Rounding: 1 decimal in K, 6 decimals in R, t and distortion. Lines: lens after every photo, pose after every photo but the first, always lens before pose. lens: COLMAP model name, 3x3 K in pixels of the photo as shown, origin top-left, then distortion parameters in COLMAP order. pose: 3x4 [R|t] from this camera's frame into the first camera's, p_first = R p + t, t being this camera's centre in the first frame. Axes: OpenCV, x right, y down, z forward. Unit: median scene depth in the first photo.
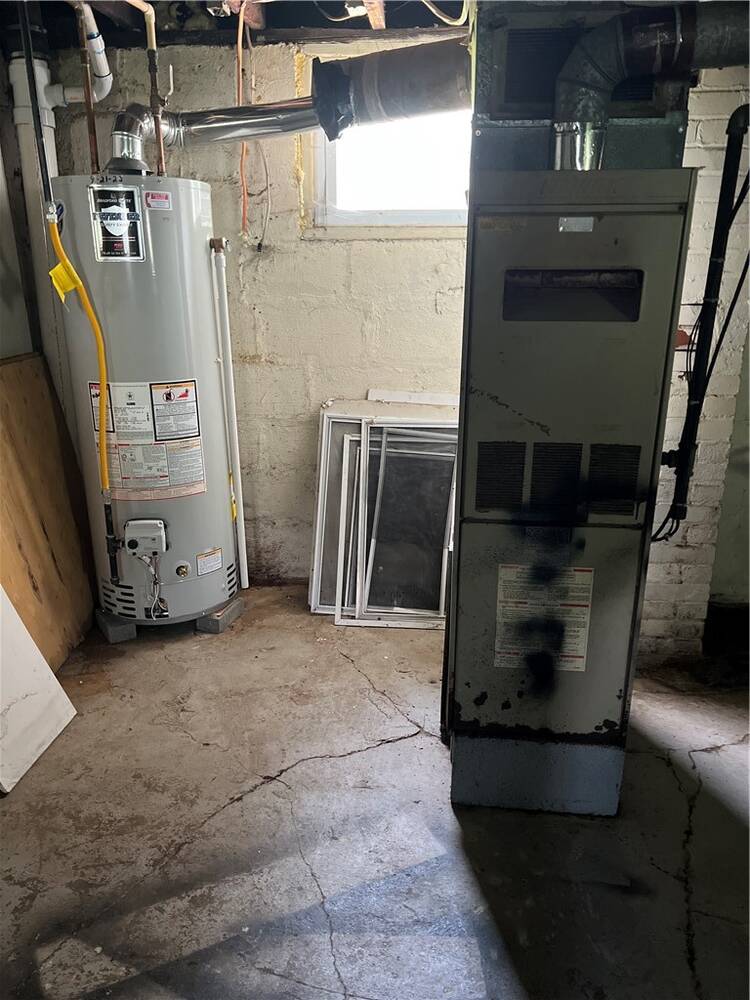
lens RADIAL K [[745.1, 0, 373.7], [0, 745.1, 499.9], [0, 0, 1]] dist [0.026917, -0.029166]
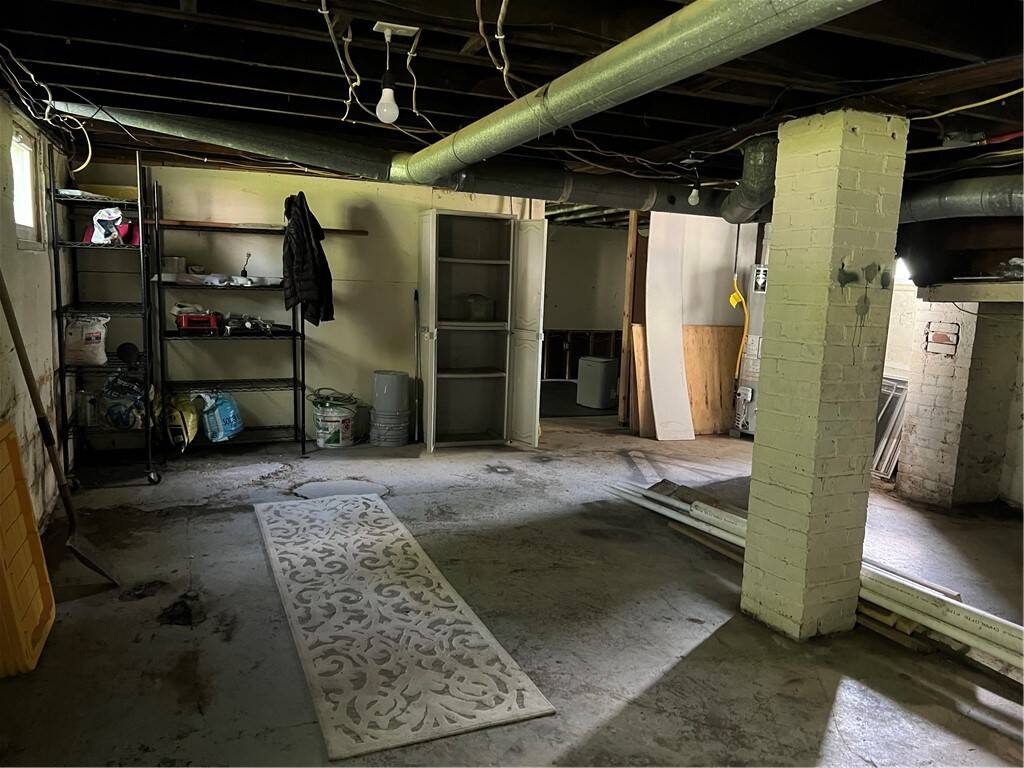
lens RADIAL K [[763.0, 0, 513.1], [0, 763.0, 383.1], [0, 0, 1]] dist [0.026917, -0.029166]
pose [[0.459341, 0.146063, -0.876168, 1.646085], [-0.309935, 0.950749, -0.003991, 0.274097], [0.832434, 0.273388, 0.481988, -0.962716]]
